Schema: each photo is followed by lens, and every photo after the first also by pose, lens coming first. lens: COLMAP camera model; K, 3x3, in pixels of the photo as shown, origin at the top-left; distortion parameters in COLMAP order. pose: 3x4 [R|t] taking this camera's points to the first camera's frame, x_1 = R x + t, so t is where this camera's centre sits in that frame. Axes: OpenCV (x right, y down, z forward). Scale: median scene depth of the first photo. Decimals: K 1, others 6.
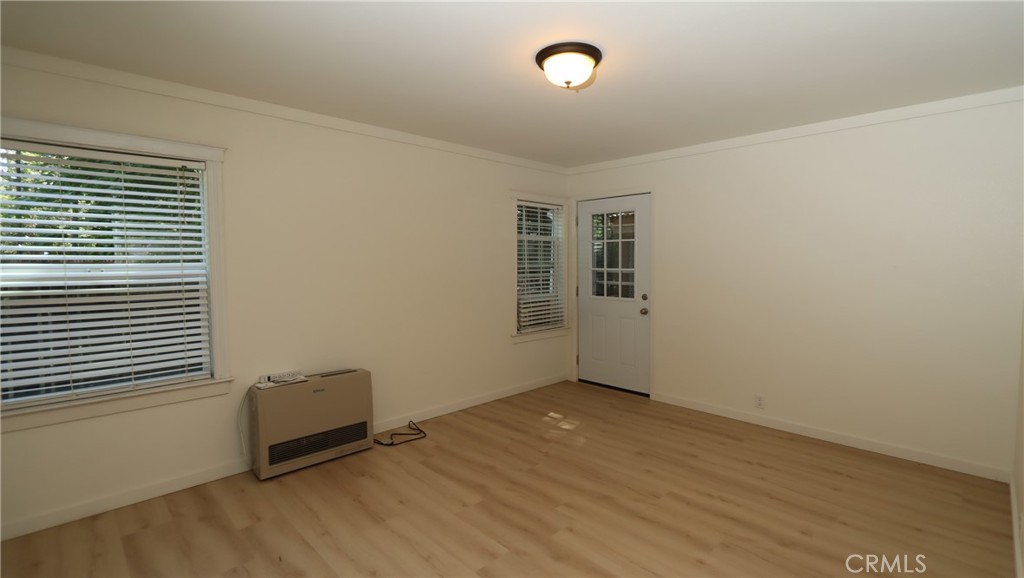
lens RADIAL K [[471.3, 0, 503.4], [0, 471.3, 286.7], [0, 0, 1]] dist [0.005120, -0.000604]
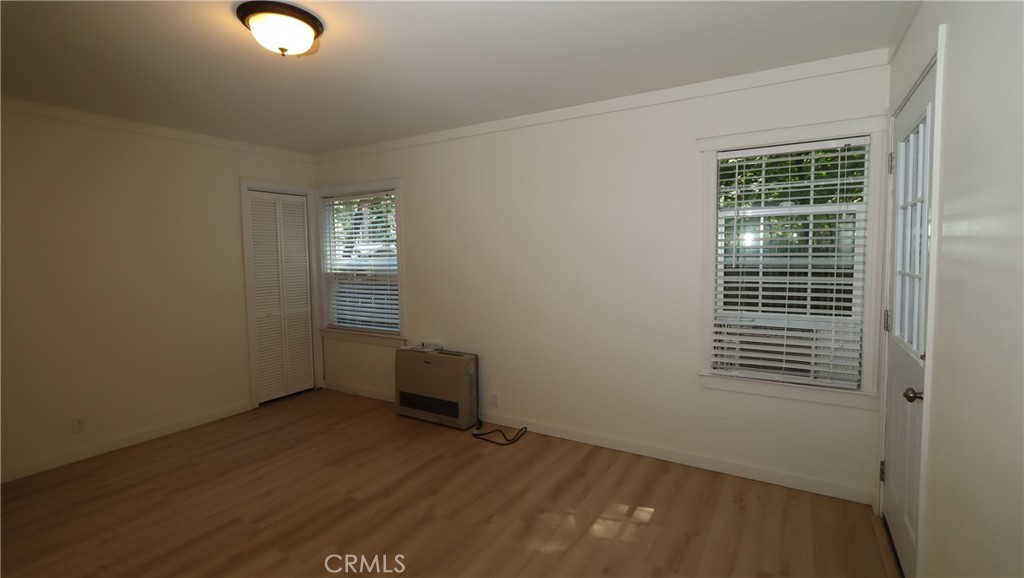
lens RADIAL K [[471.3, 0, 505.6], [0, 471.3, 286.5], [0, 0, 1]] dist [0.005120, -0.000604]
pose [[0.251691, 0.074949, -0.964901, 0.643916], [-0.039363, 0.996965, 0.067172, -0.051048], [0.967007, 0.021075, 0.253877, 0.692645]]
